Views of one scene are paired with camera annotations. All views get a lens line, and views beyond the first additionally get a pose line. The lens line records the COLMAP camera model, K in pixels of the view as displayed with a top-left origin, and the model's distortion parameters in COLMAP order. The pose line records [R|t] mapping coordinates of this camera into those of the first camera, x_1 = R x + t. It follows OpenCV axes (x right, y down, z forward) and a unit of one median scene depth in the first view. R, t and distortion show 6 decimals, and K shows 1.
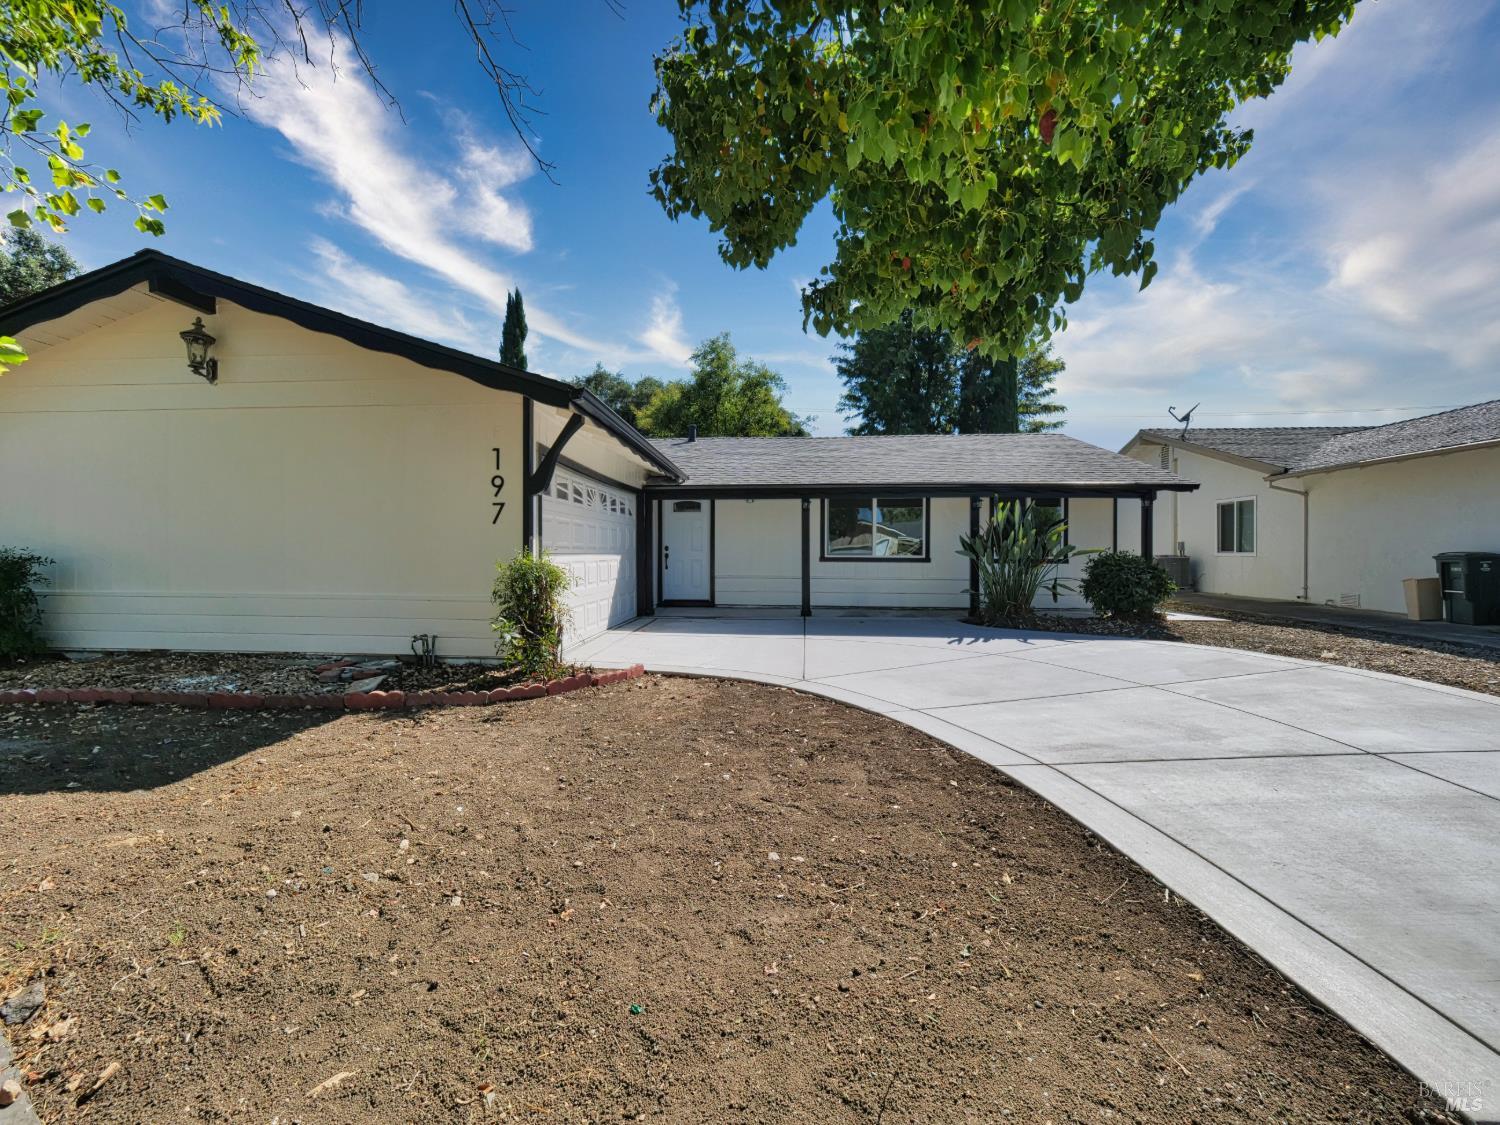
lens RADIAL K [[645.4, 0, 754.0], [0, 645.4, 562.5], [0, 0, 1]] dist [-0.003256, 0.000151]
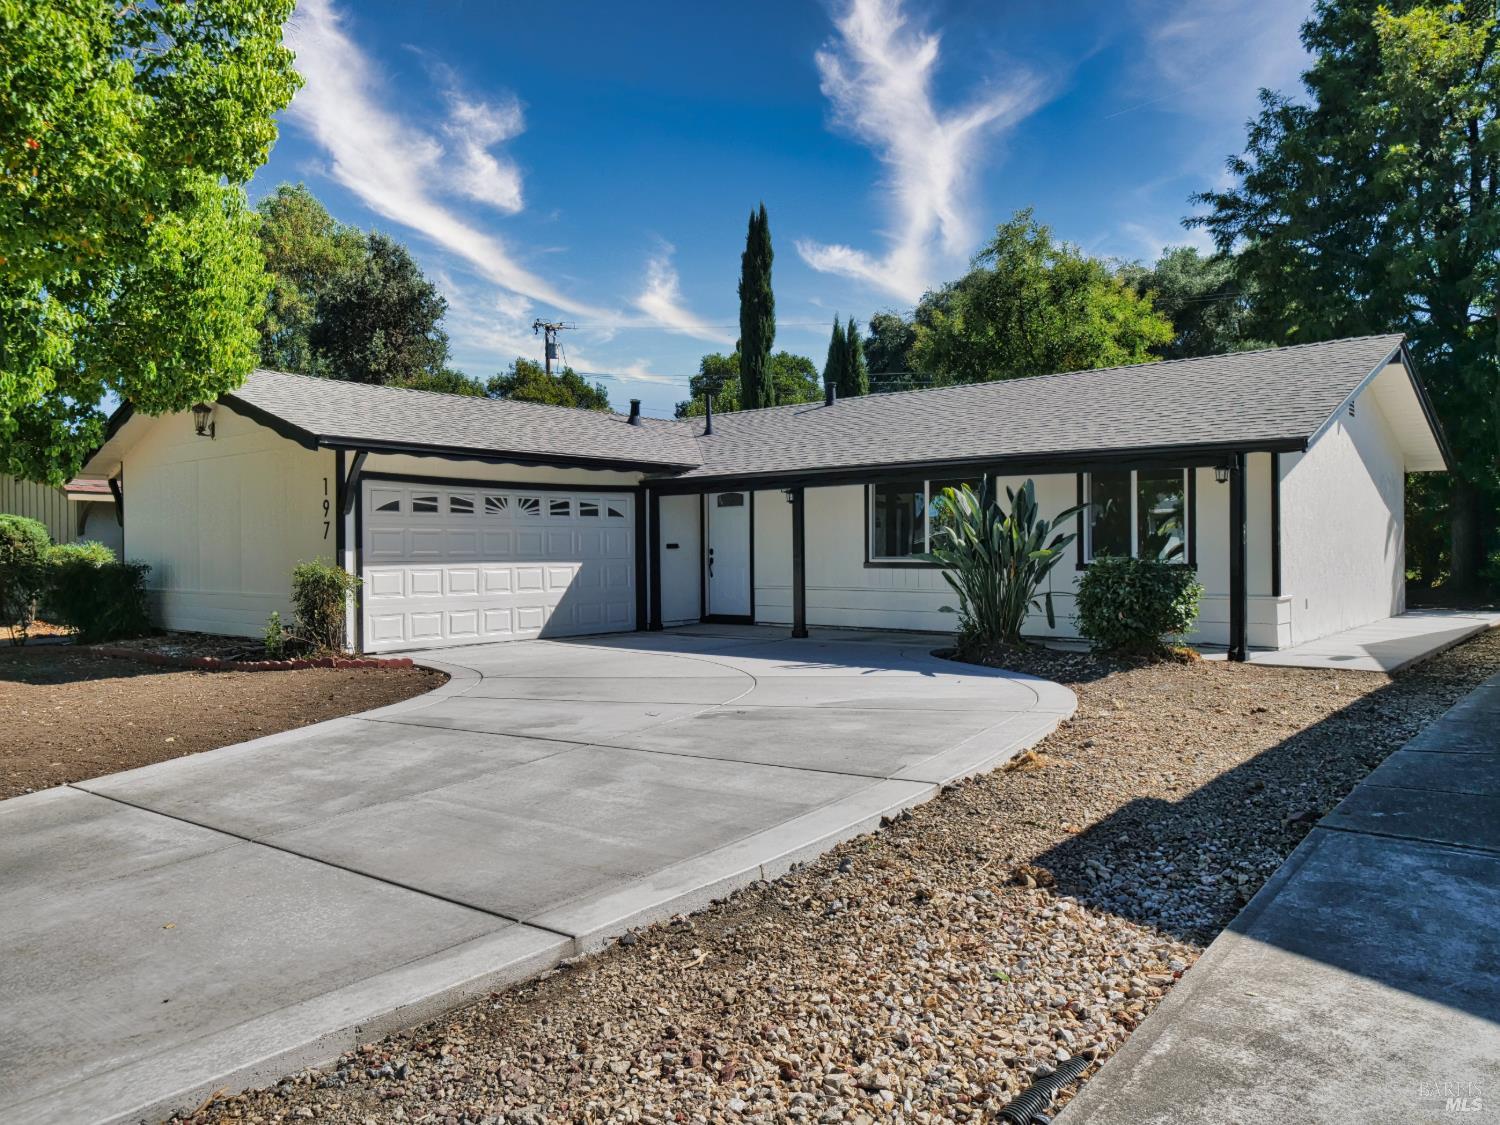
lens RADIAL K [[1143.3, 0, 747.9], [0, 1143.3, 561.0], [0, 0, 1]] dist [0.001975, 0.000905]
pose [[0.798000, -0.003940, -0.602644, 0.863539], [0.000158, 0.999980, -0.006329, -0.001333], [0.602657, 0.004955, 0.797985, -0.145921]]
